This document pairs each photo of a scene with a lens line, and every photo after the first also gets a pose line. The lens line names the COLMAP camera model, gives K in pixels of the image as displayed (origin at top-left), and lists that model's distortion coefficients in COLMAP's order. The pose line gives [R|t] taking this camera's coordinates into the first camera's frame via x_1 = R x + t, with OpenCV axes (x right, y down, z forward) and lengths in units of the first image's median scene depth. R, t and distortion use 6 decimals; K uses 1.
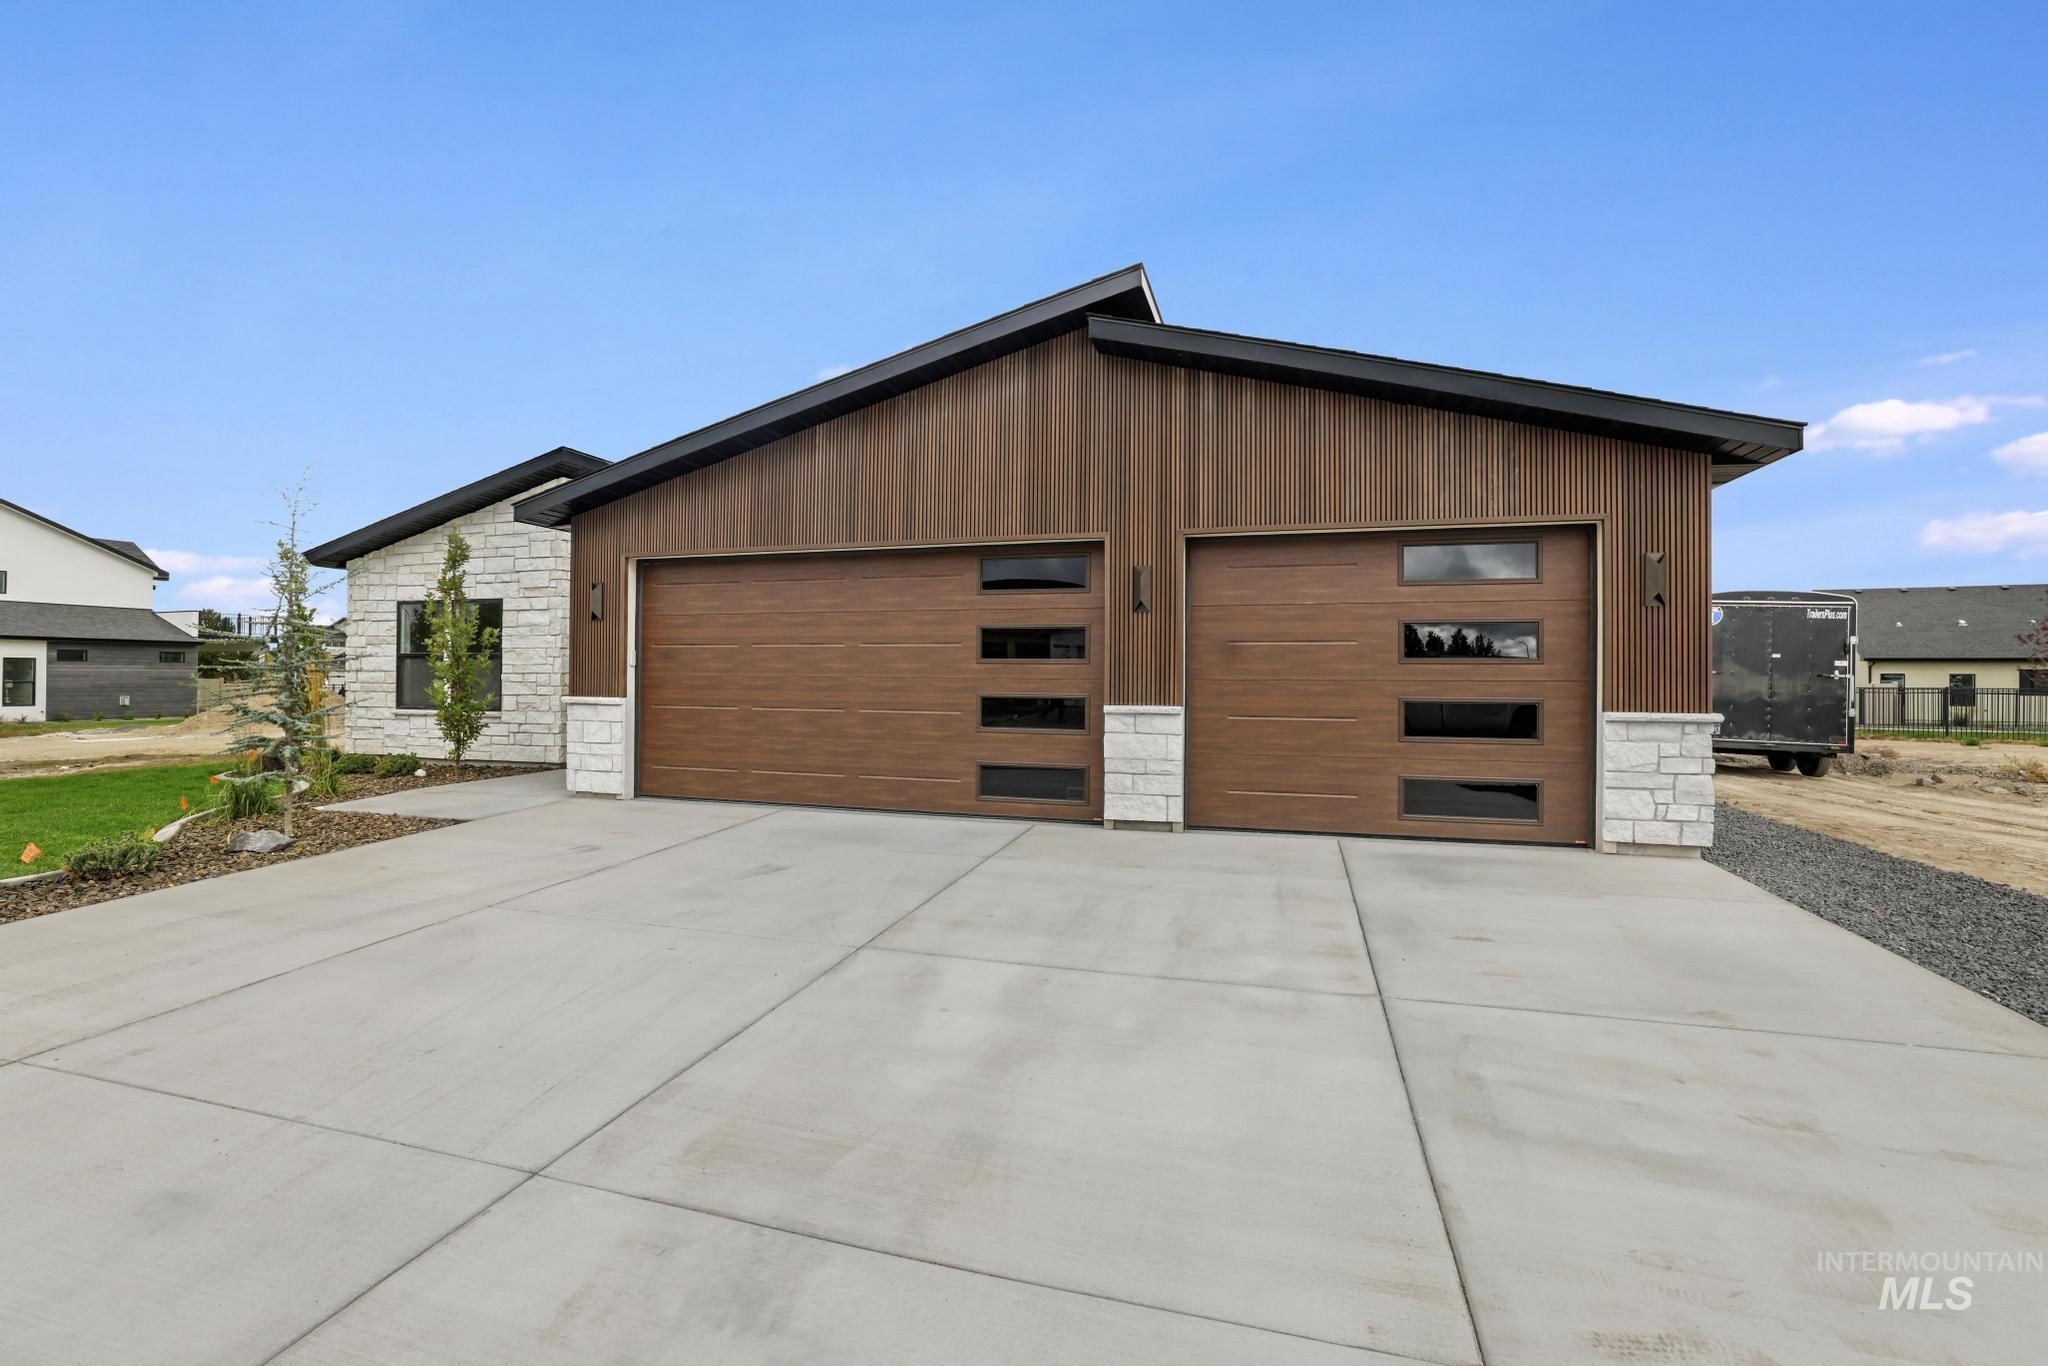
lens RADIAL K [[879.8, 0, 1024.0], [0, 879.8, 683.0], [0, 0, 1]] dist [-0.043962, 0.000209]
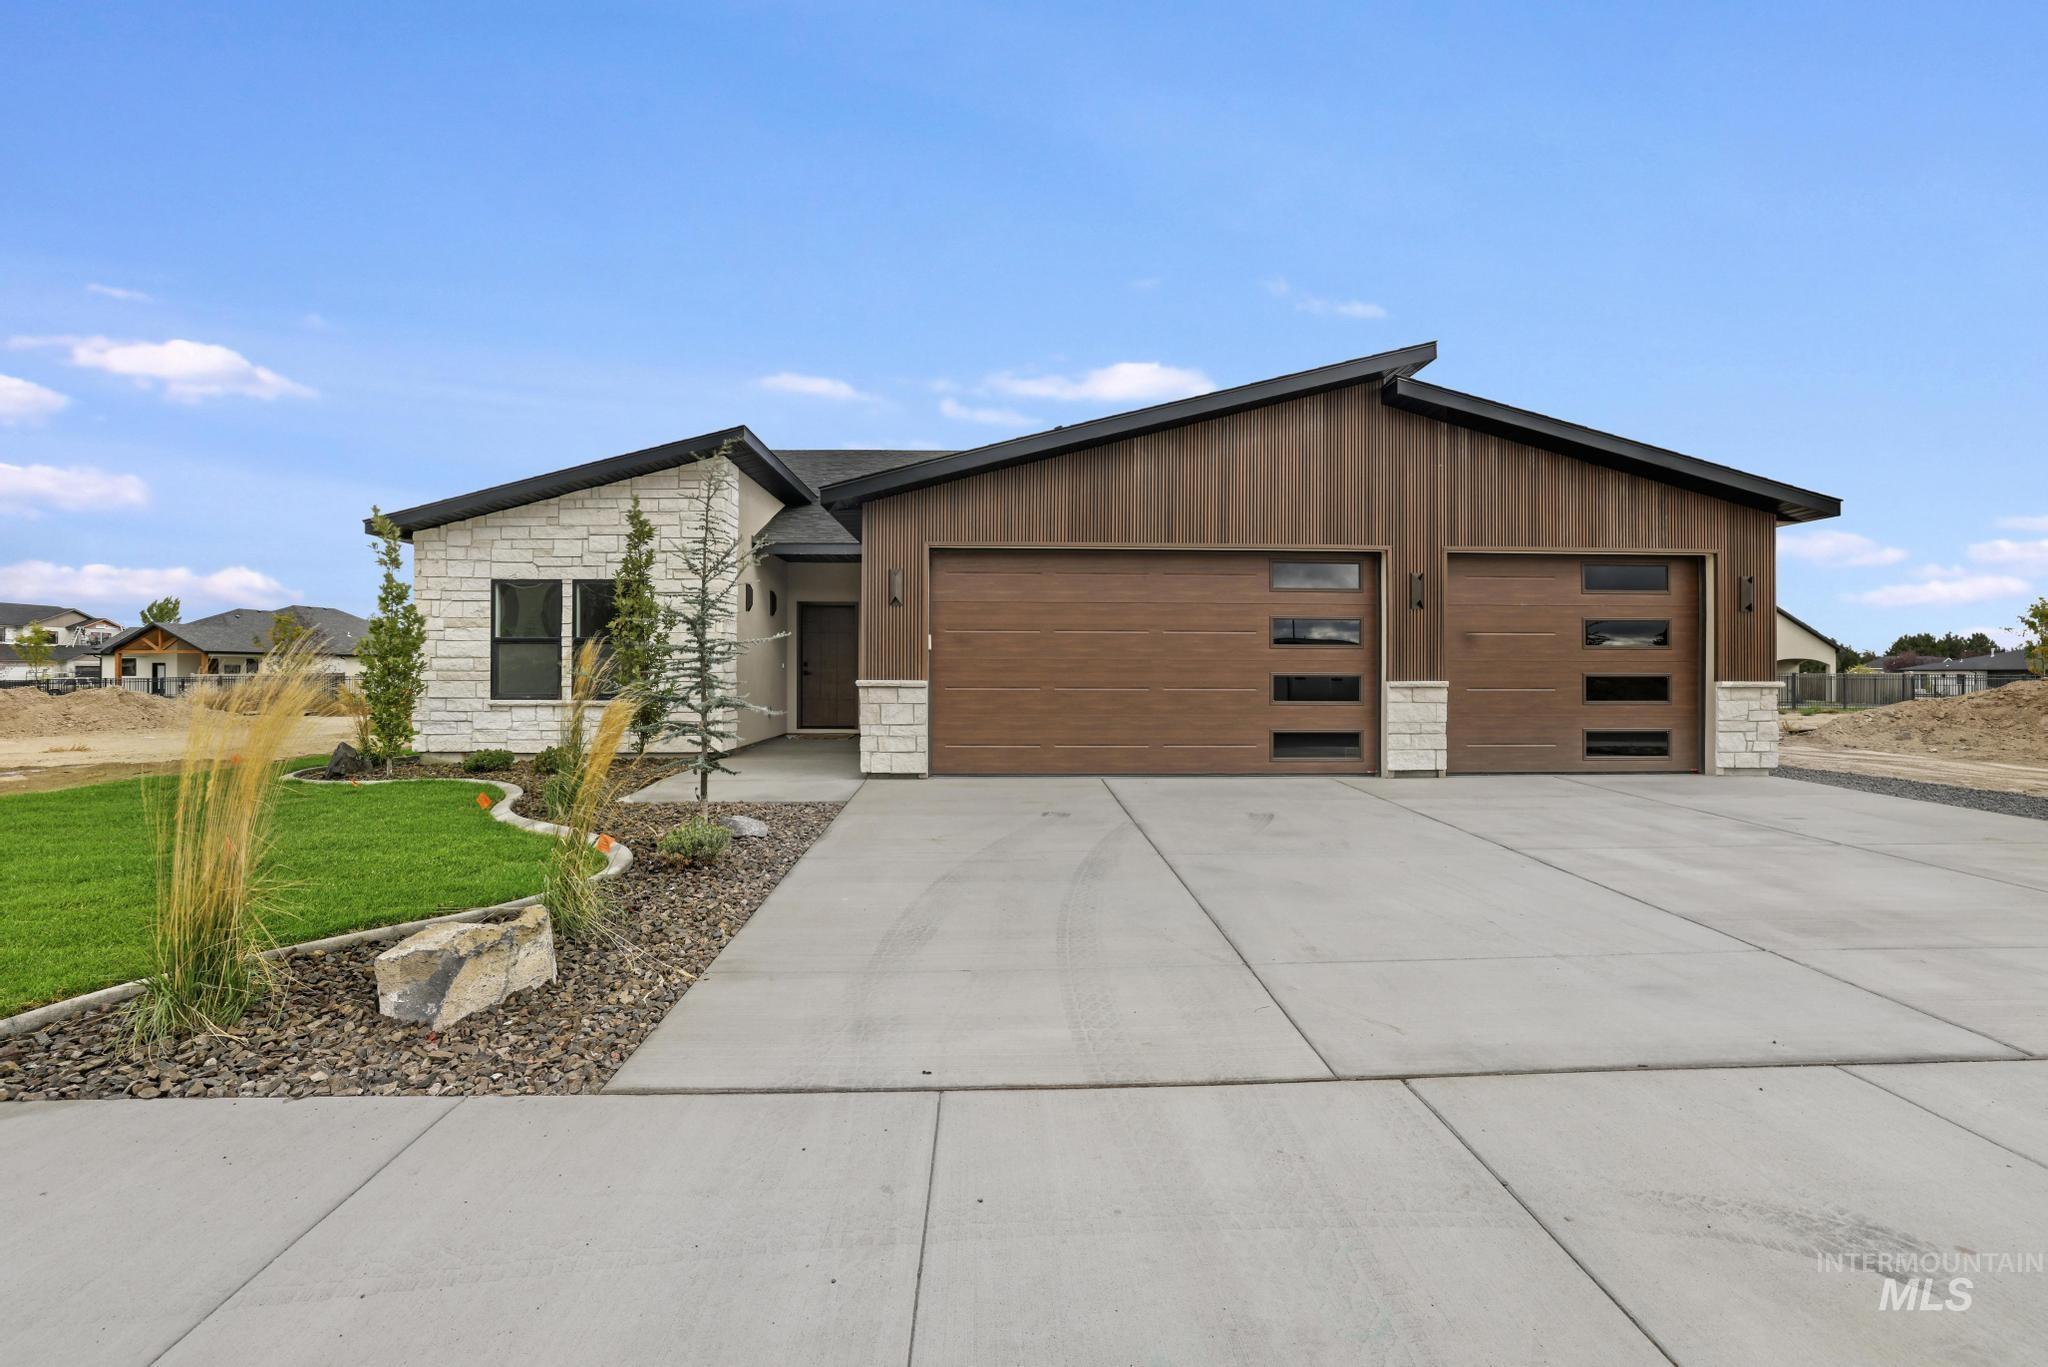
lens RADIAL K [[879.8, 0, 1024.0], [0, 879.8, 683.5], [0, 0, 1]] dist [-0.043962, 0.000209]
pose [[0.952541, -0.007294, 0.304322, -0.736172], [0.005427, 0.999961, 0.006980, 0.015624], [-0.304361, -0.004997, 0.952544, -0.042276]]
